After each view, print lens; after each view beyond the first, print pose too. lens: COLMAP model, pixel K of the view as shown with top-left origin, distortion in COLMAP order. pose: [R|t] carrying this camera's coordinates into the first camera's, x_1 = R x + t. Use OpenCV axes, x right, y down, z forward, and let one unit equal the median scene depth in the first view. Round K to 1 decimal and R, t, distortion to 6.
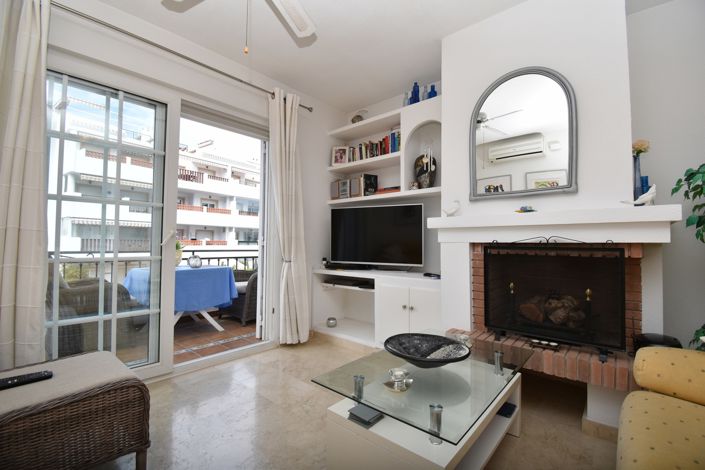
lens RADIAL K [[308.4, 0, 358.1], [0, 308.4, 234.9], [0, 0, 1]] dist [-0.002879, -0.013393]
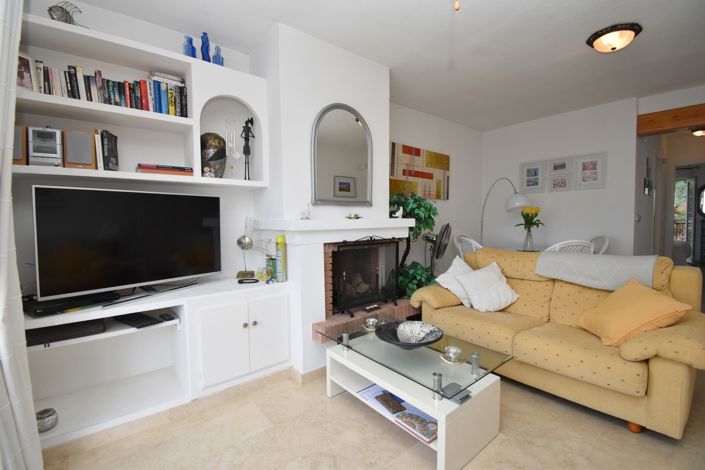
lens RADIAL K [[308.4, 0, 354.5], [0, 308.4, 235.4], [0, 0, 1]] dist [-0.002879, -0.013393]
pose [[0.168104, -0.056990, 0.984121, -0.544237], [-0.012781, 0.998118, 0.059984, -0.053264], [-0.985686, -0.022662, 0.167059, 0.532875]]
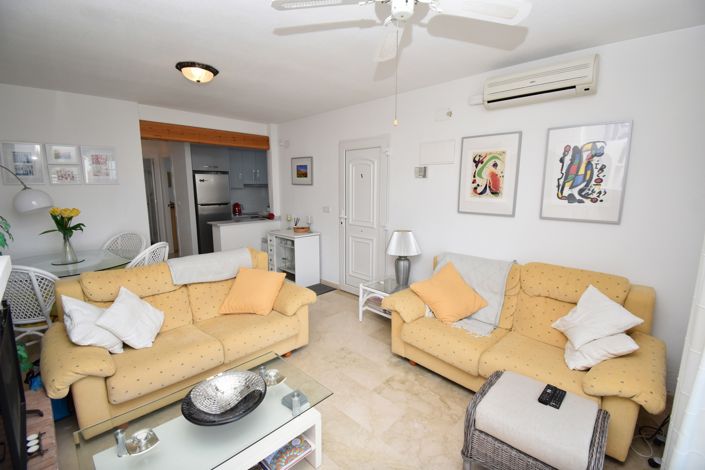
lens RADIAL K [[308.4, 0, 352.4], [0, 308.4, 232.2], [0, 0, 1]] dist [-0.002879, -0.013393]
pose [[-0.997772, -0.018616, 0.064063, -0.140552], [-0.010115, 0.991390, 0.130548, -0.177694], [-0.065941, 0.129609, -0.989370, 1.026552]]
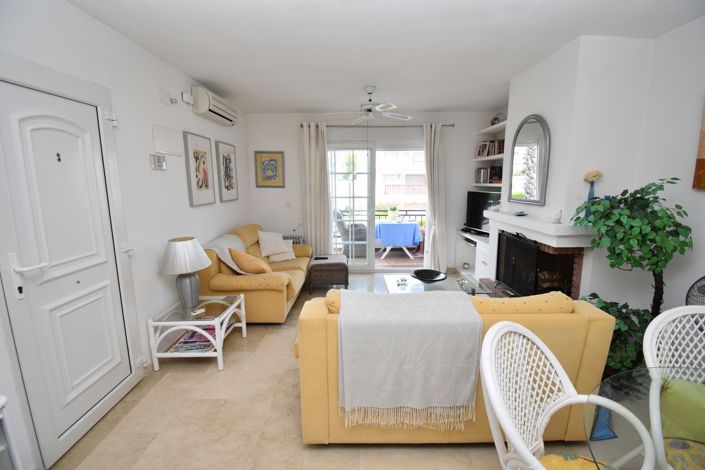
lens RADIAL K [[308.4, 0, 351.8], [0, 308.4, 235.4], [0, 0, 1]] dist [-0.002879, -0.013393]
pose [[0.649014, 0.121877, -0.750950, 0.814805], [0.027626, 0.982658, 0.183359, -0.193981], [0.760274, -0.139748, 0.634392, -0.455845]]
